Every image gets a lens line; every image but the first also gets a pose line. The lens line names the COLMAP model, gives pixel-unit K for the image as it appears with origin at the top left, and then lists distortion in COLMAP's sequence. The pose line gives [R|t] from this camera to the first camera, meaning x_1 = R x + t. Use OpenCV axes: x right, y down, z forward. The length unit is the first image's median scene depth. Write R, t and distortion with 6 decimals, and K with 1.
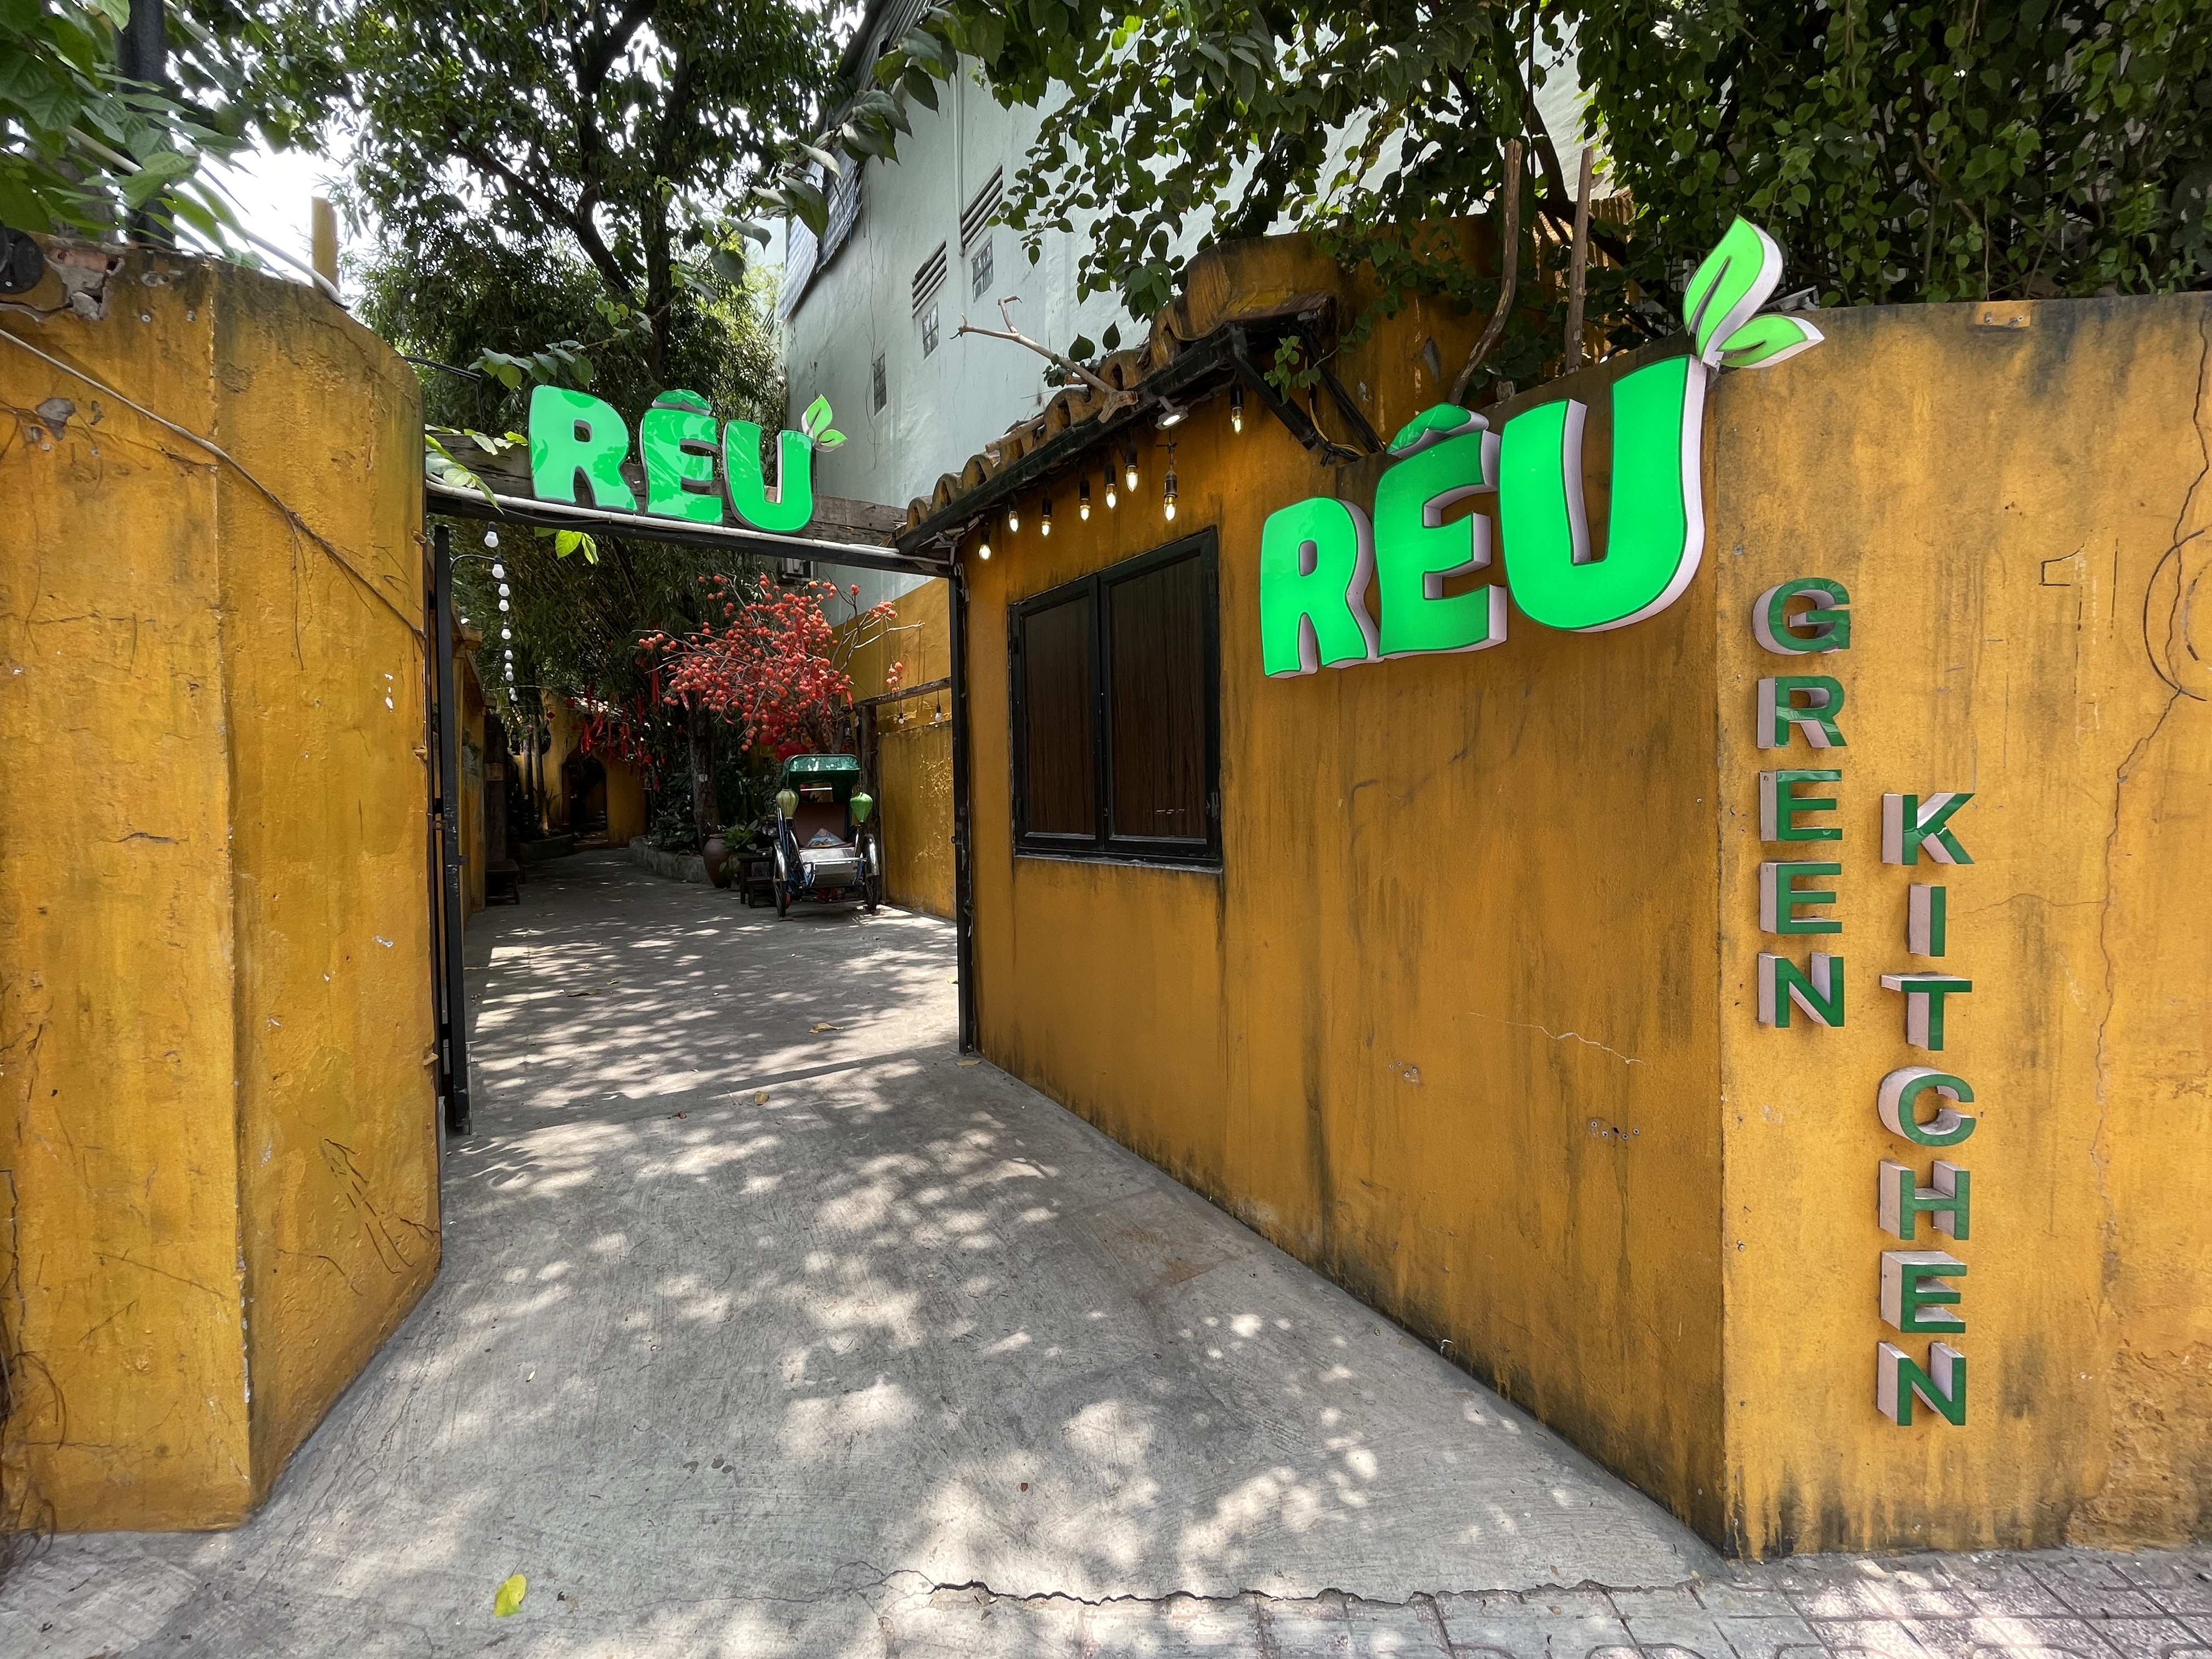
lens RADIAL K [[889.8, 0, 1096.5], [0, 889.8, 818.5], [0, 0, 1]] dist [0.001183, 0.000073]
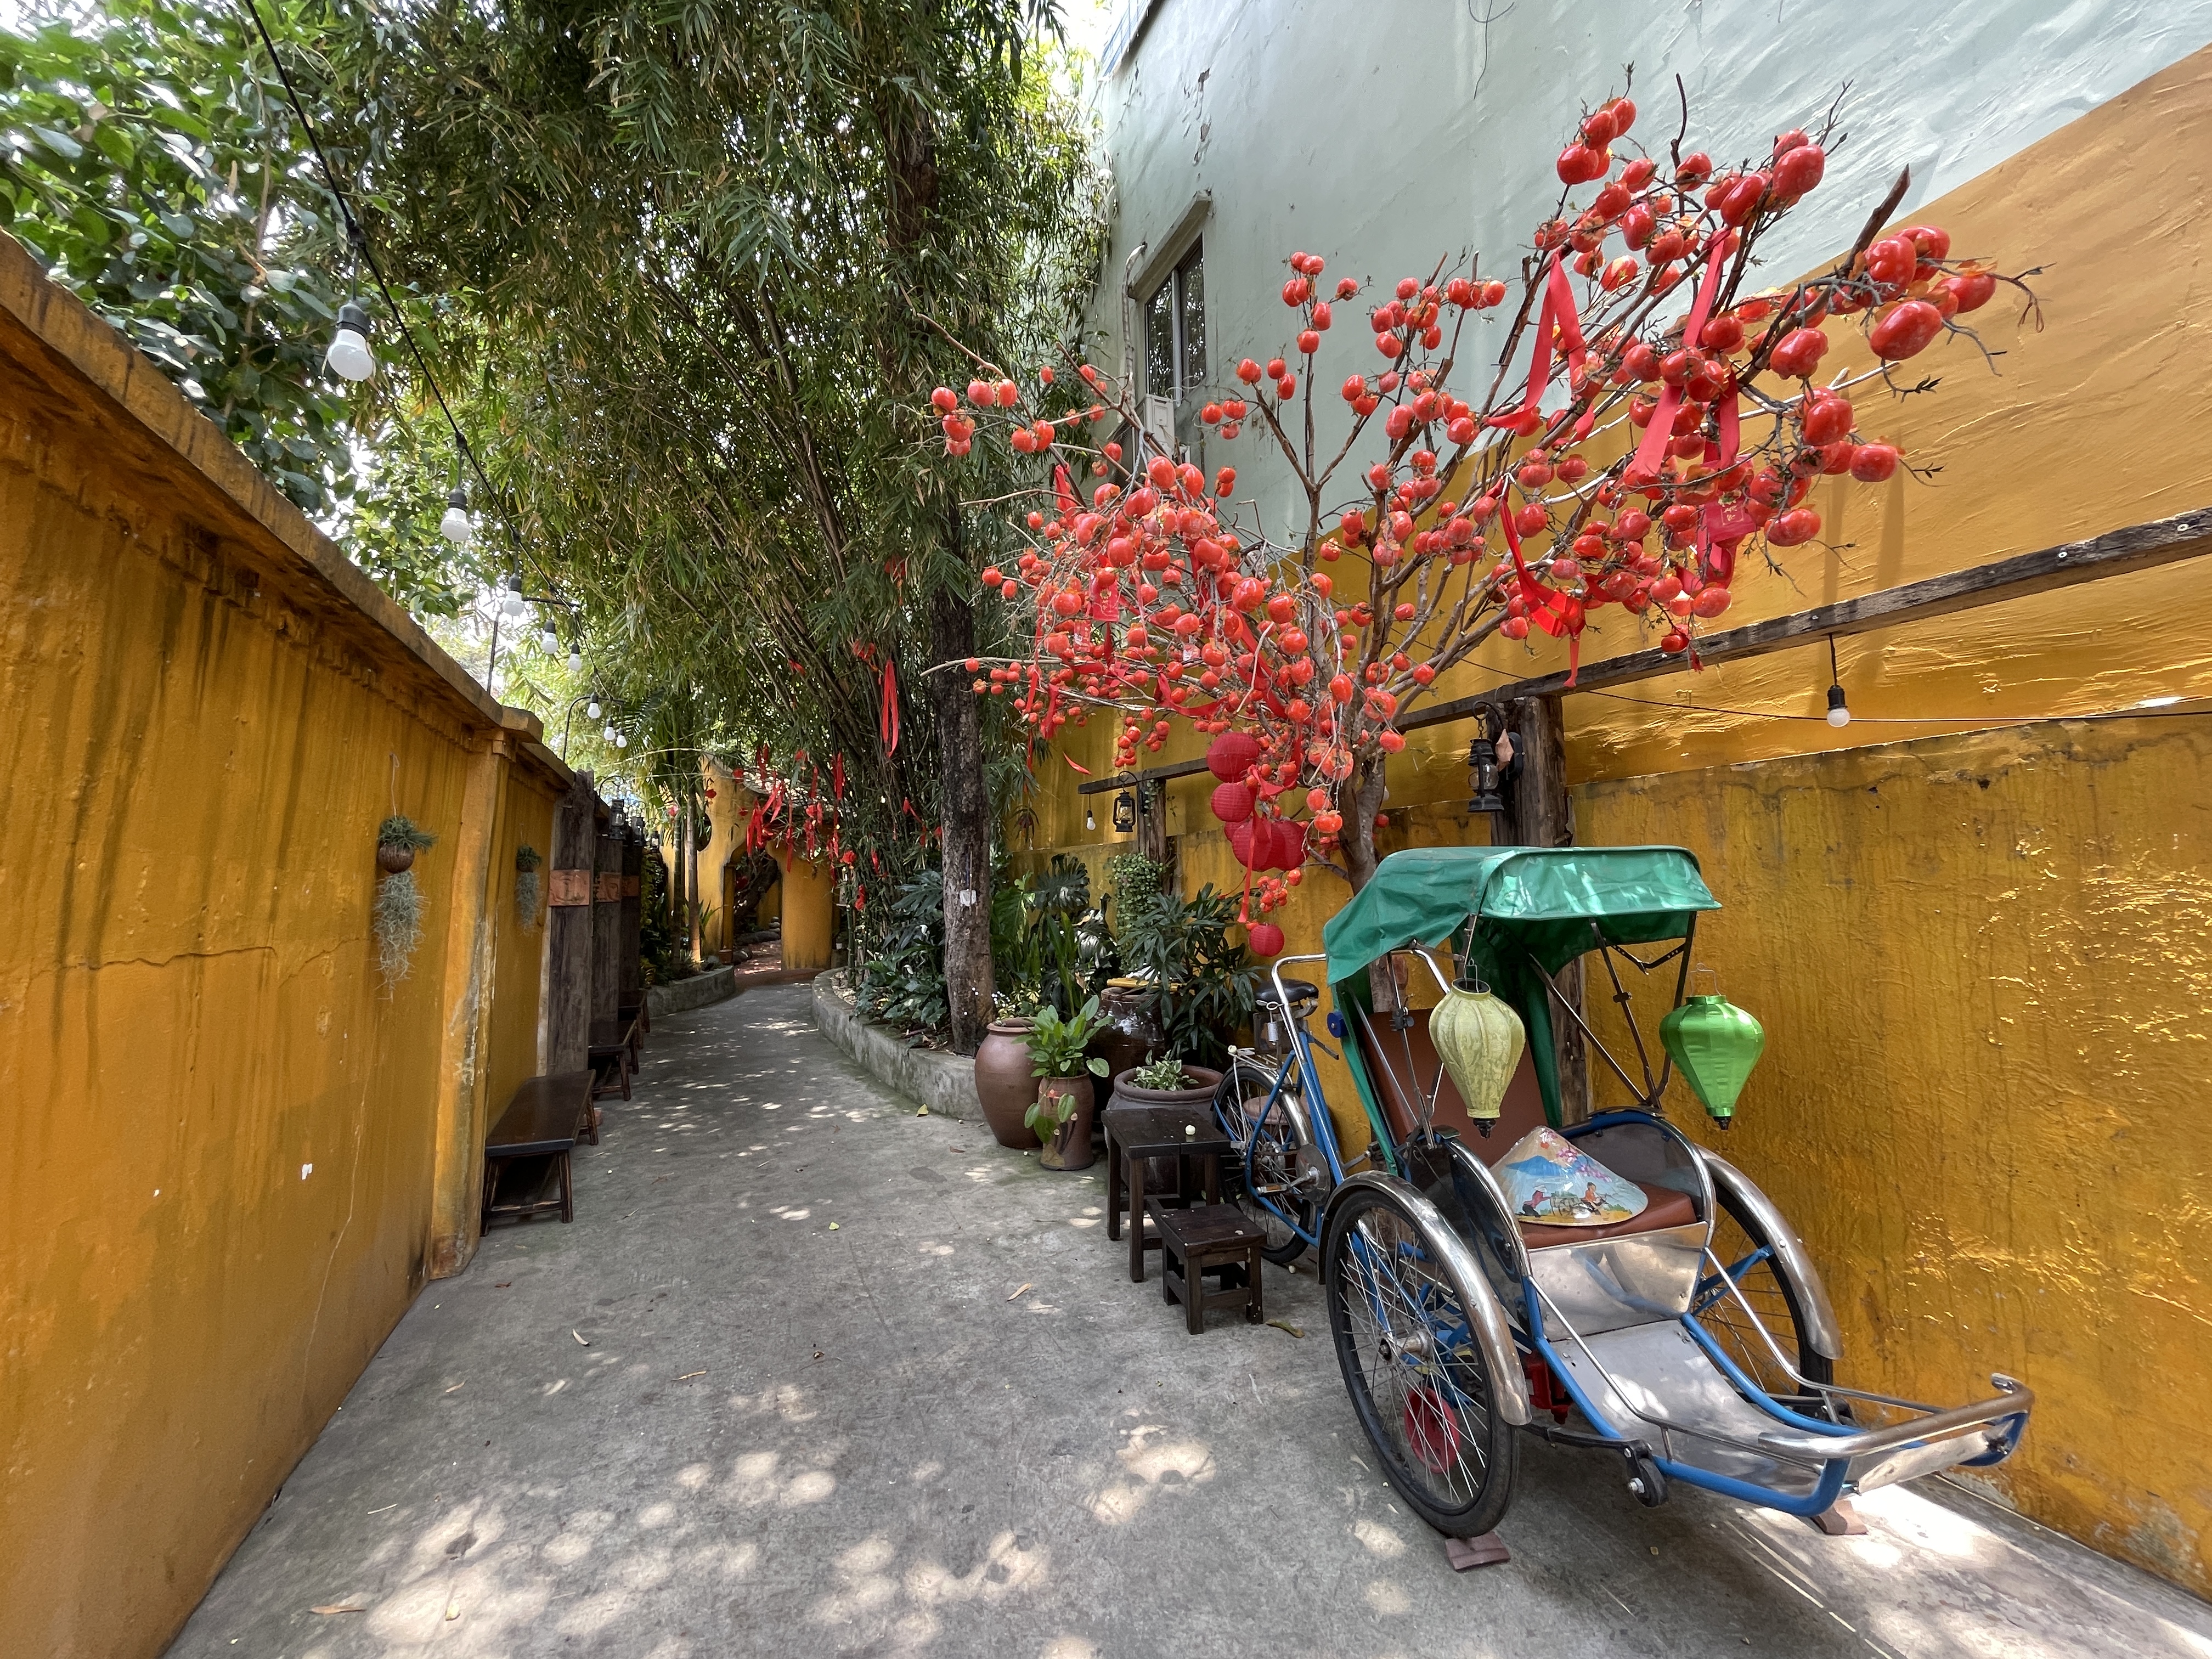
lens RADIAL K [[889.8, 0, 1113.0], [0, 889.8, 836.6], [0, 0, 1]] dist [0.001183, 0.000073]
pose [[0.989411, -0.007029, -0.144973, -0.202578], [-0.005177, 0.996482, -0.083647, -0.026508], [0.145051, 0.083511, 0.985893, 0.364280]]
